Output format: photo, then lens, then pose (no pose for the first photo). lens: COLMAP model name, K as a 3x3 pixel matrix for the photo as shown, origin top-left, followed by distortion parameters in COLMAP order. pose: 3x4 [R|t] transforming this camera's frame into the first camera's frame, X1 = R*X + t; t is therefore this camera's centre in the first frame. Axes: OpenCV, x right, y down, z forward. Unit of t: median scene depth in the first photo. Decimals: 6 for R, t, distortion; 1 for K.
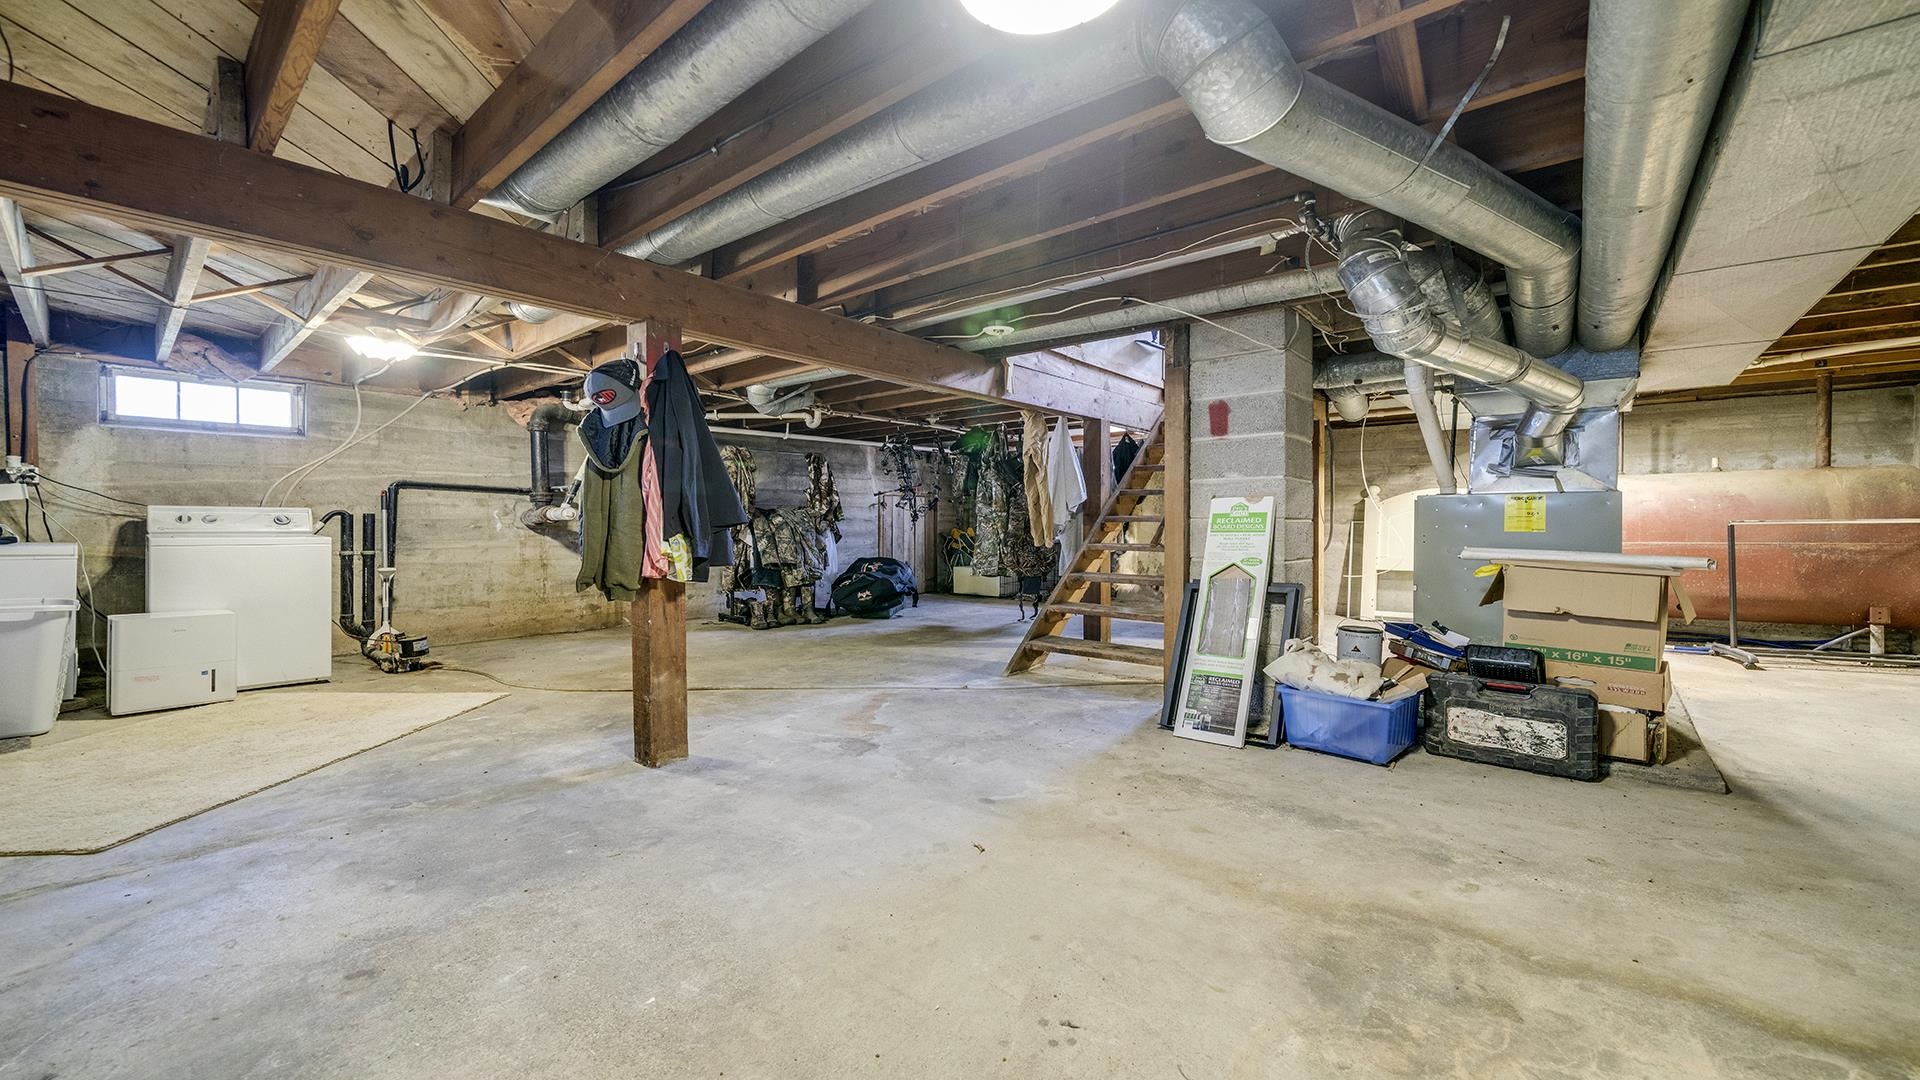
lens RADIAL K [[726.3, 0, 961.1], [0, 726.3, 534.1], [0, 0, 1]] dist [0.000214, 0.000029]
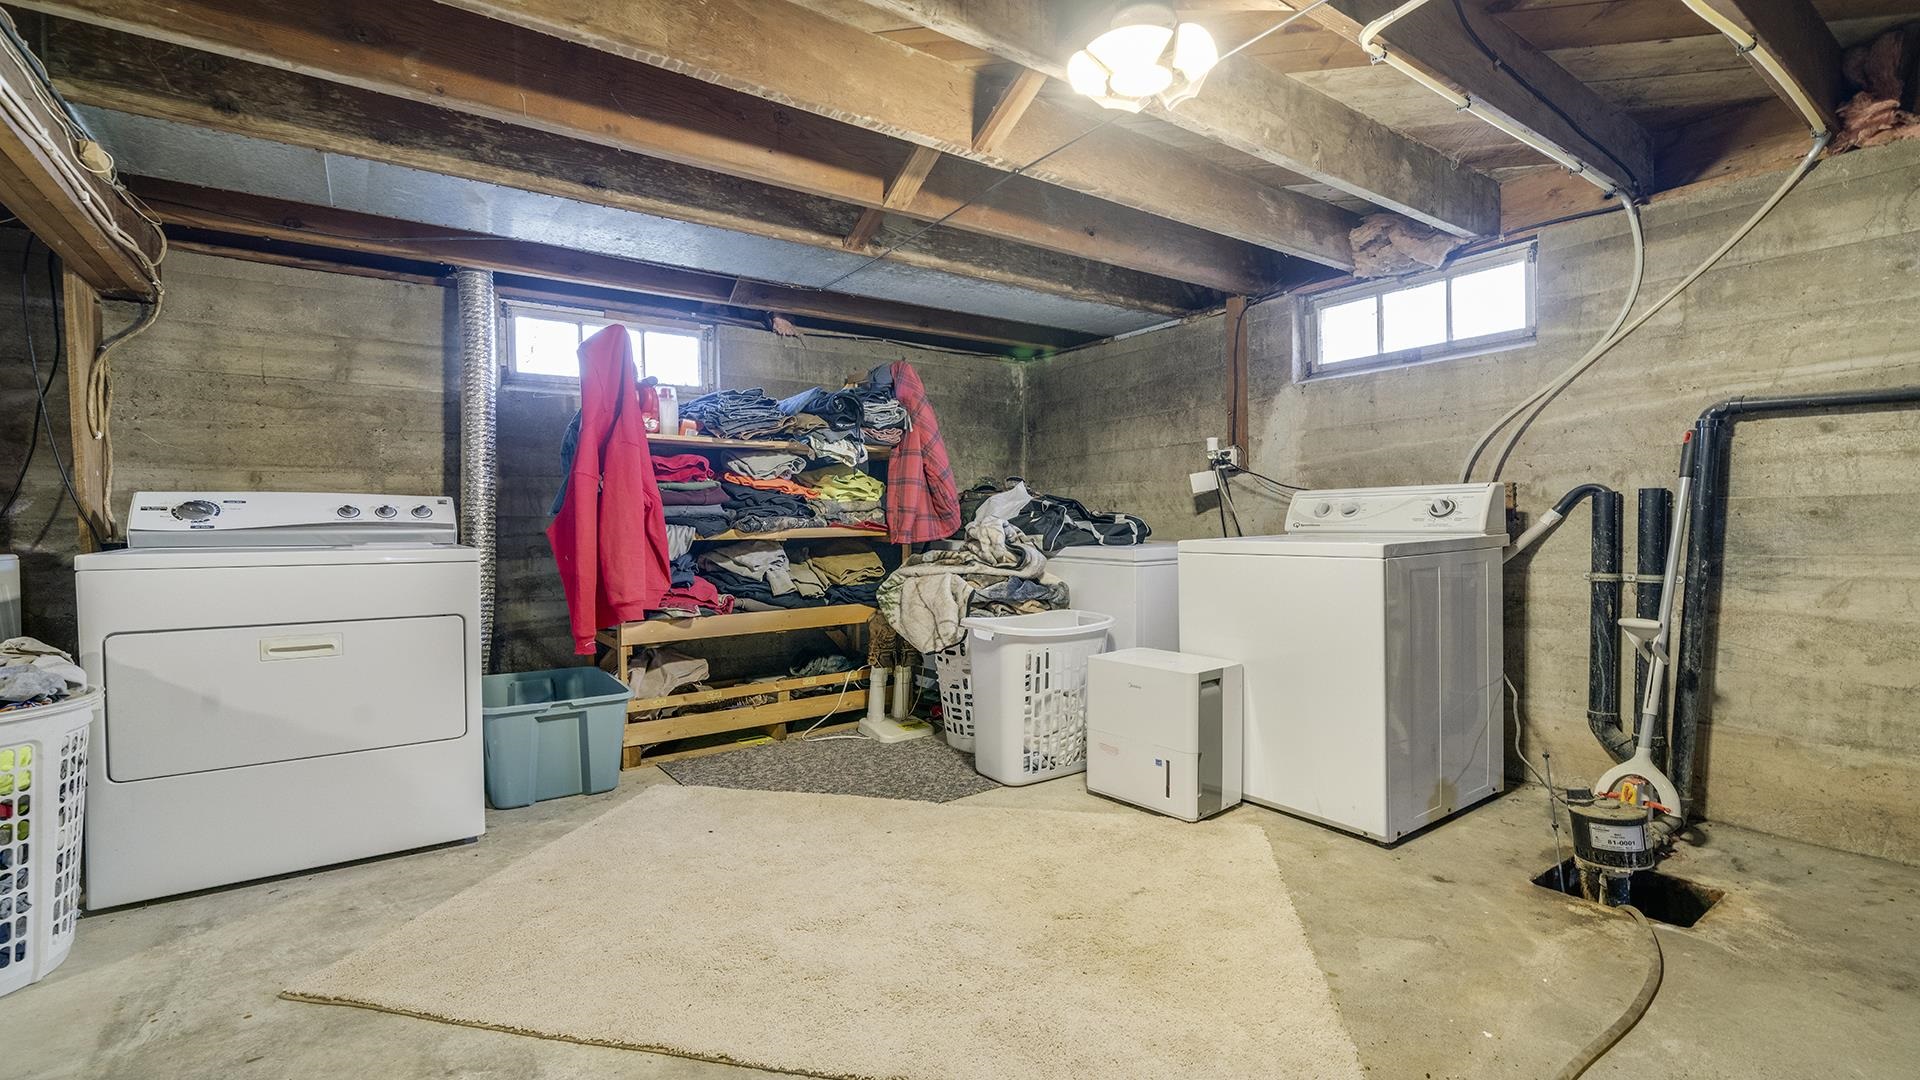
lens RADIAL K [[839.6, 0, 960.7], [0, 839.6, 545.4], [0, 0, 1]] dist [0.000633, 0.000093]
pose [[-0.249940, 0.023239, -0.967982, -0.232715], [-0.000909, 0.999706, 0.024235, -0.006153], [0.968261, 0.006937, -0.249846, 0.734923]]
